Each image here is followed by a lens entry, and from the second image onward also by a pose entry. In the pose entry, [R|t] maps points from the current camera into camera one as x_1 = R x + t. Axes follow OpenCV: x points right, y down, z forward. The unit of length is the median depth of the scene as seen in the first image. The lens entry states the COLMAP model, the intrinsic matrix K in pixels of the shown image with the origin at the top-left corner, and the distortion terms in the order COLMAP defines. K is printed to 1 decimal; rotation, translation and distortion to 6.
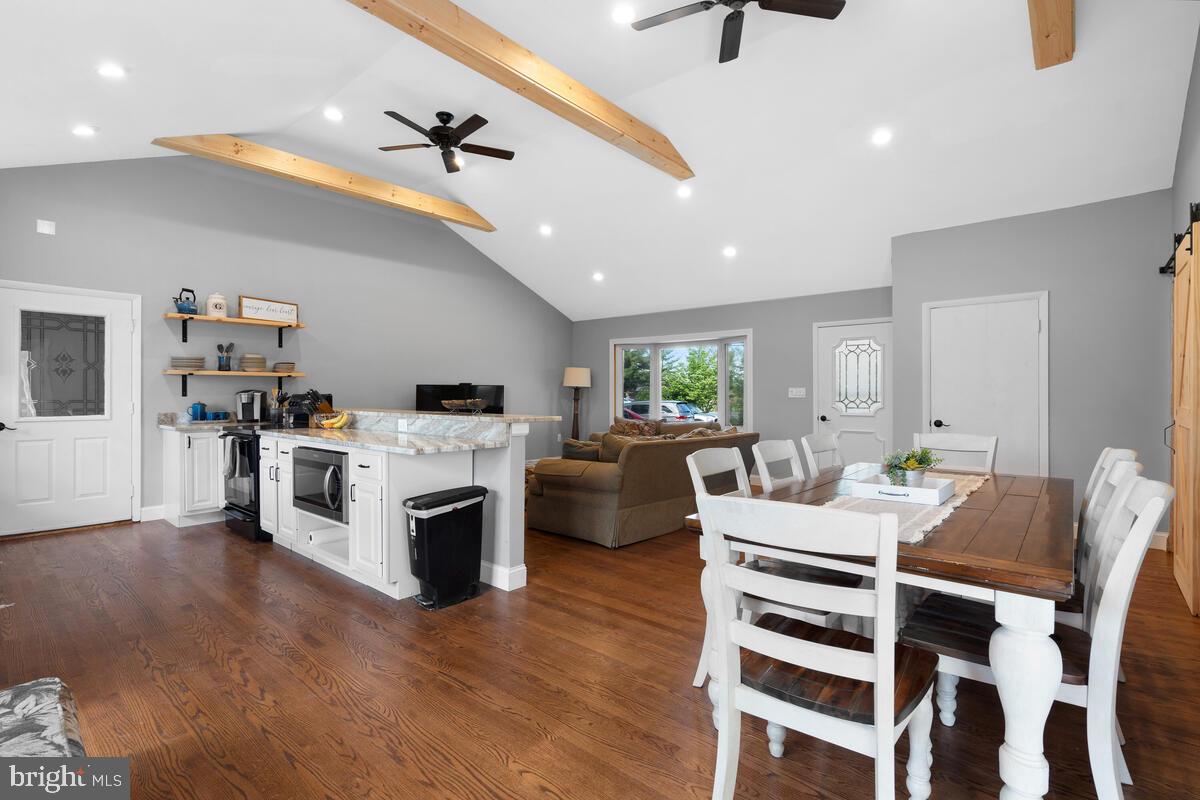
lens RADIAL K [[555.9, 0, 604.7], [0, 555.9, 397.2], [0, 0, 1]] dist [-0.002901, 0.002056]
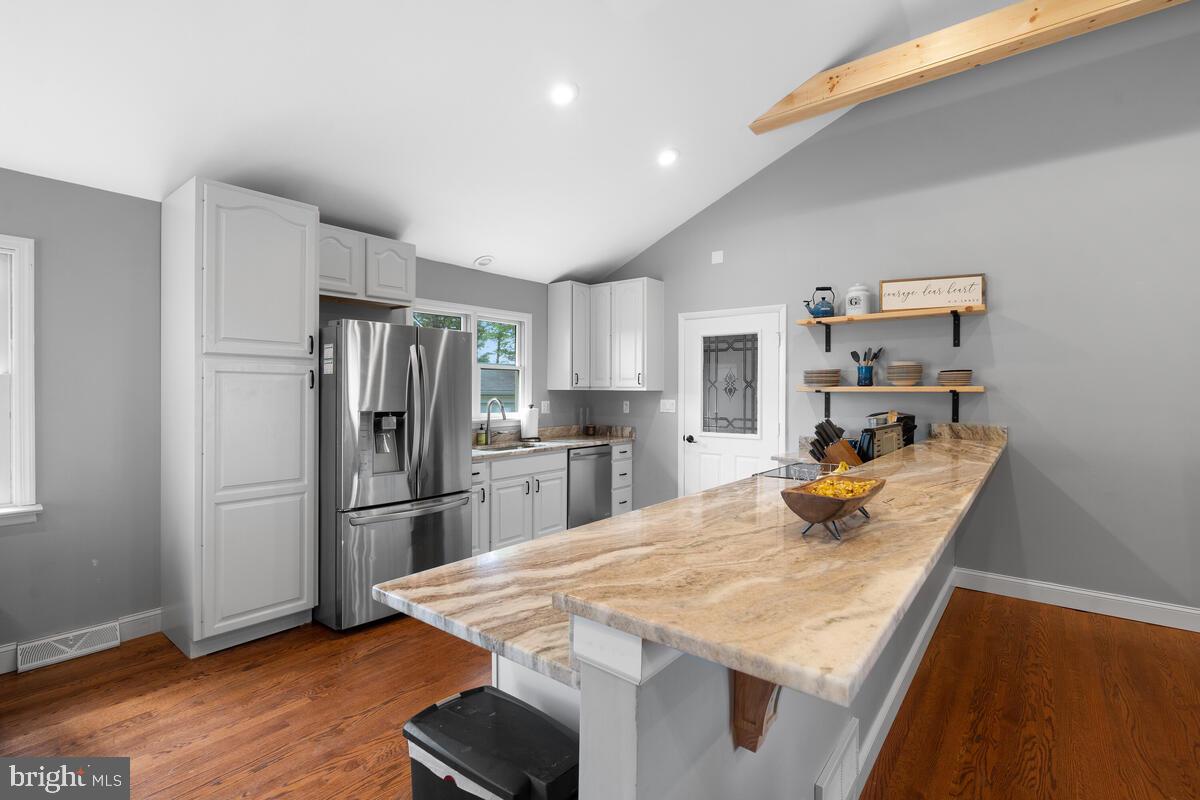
lens RADIAL K [[555.9, 0, 596.7], [0, 555.9, 393.1], [0, 0, 1]] dist [-0.002901, 0.002056]
pose [[0.023288, 0.001317, -0.999728, 0.059794], [-0.014074, 0.999900, 0.000989, -0.034313], [0.999630, 0.014047, 0.023304, 0.645034]]
